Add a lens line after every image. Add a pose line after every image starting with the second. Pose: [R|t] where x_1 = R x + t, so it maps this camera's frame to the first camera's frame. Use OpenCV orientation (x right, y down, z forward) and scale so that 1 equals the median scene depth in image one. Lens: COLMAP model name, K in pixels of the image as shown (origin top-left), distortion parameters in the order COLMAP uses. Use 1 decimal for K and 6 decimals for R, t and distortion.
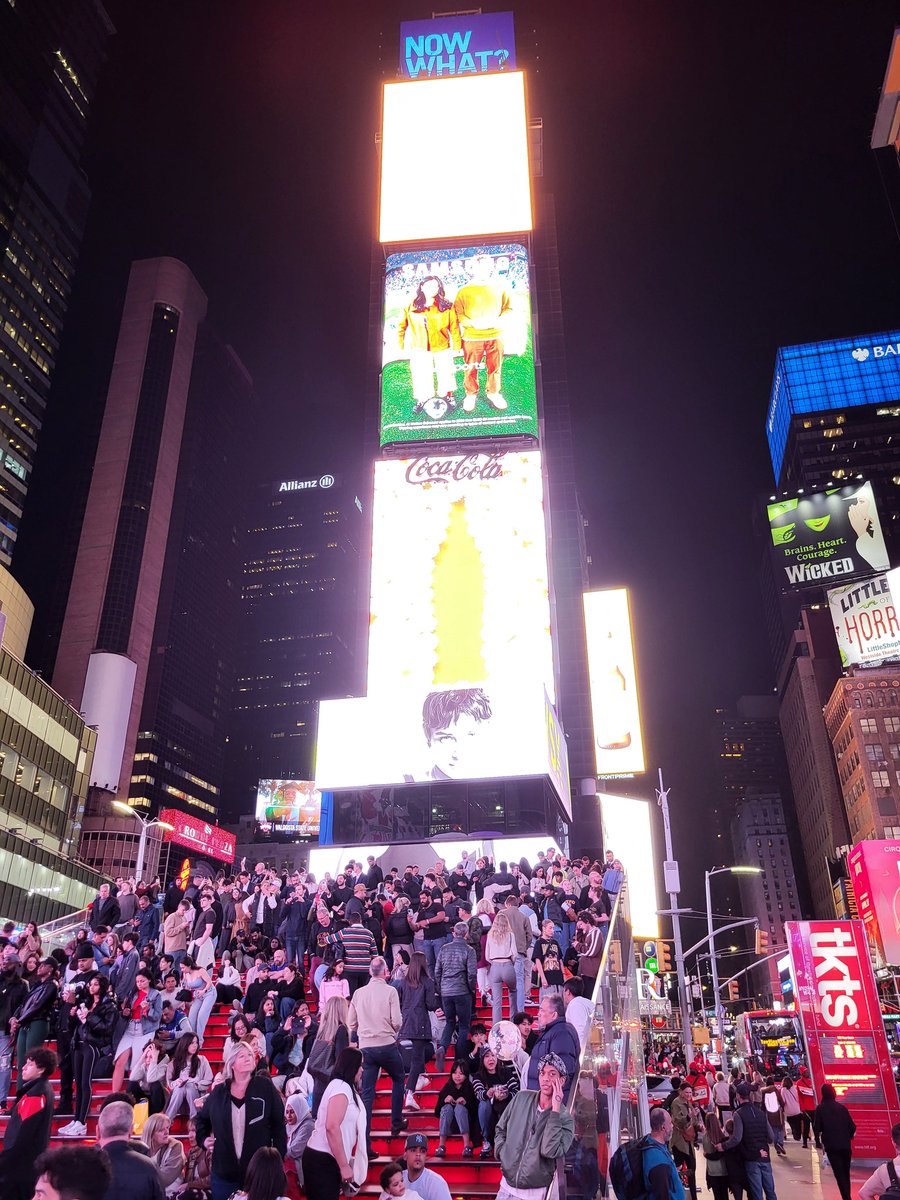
lens RADIAL K [[904.2, 0, 450.0], [0, 904.2, 600.0], [0, 0, 1]] dist [0.005478, 0.000628]
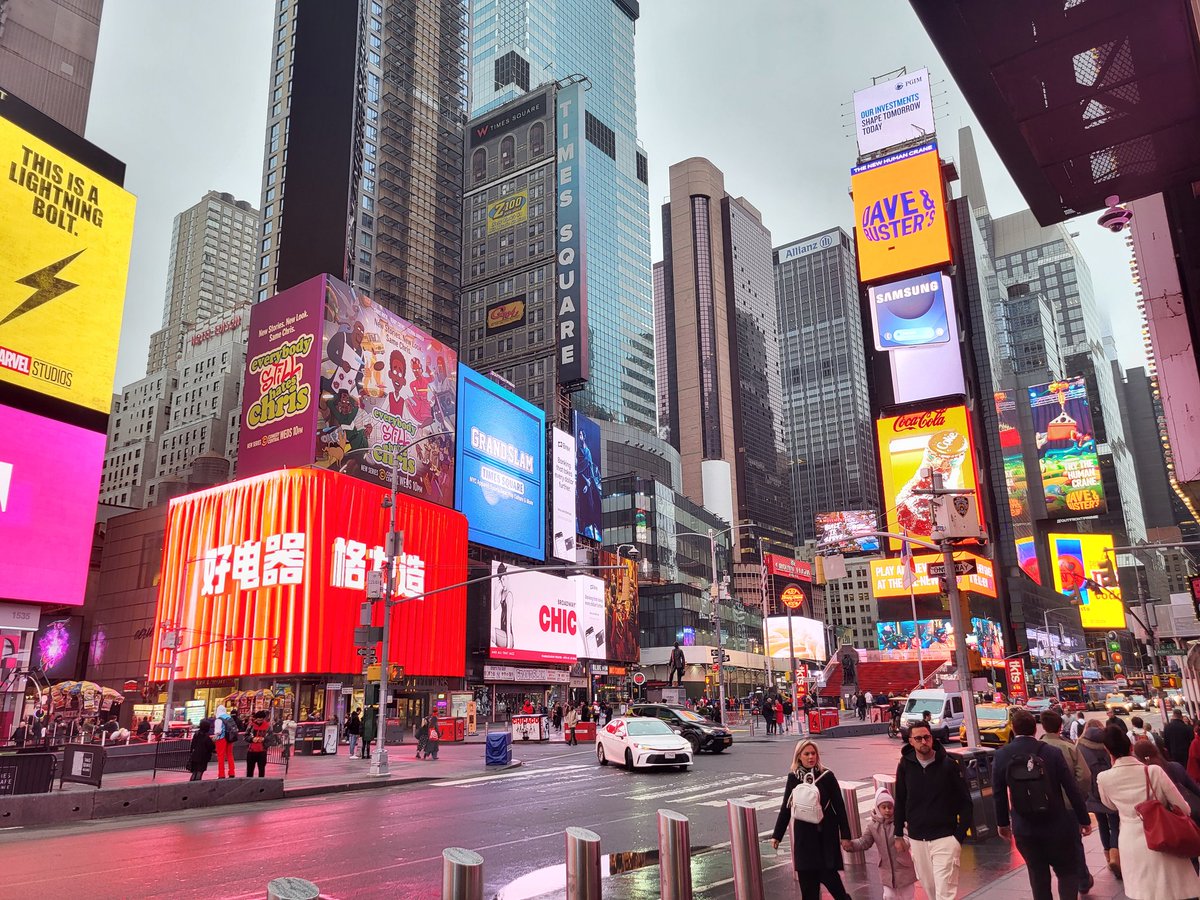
lens RADIAL K [[904.2, 0, 600.0], [0, 904.2, 450.0], [0, 0, 1]] dist [0.005478, 0.000628]
pose [[0.908866, -0.114880, -0.400956, 0.155603], [0.189901, 0.969876, 0.152573, -0.514783], [0.371350, -0.214810, 0.903303, -1.043064]]
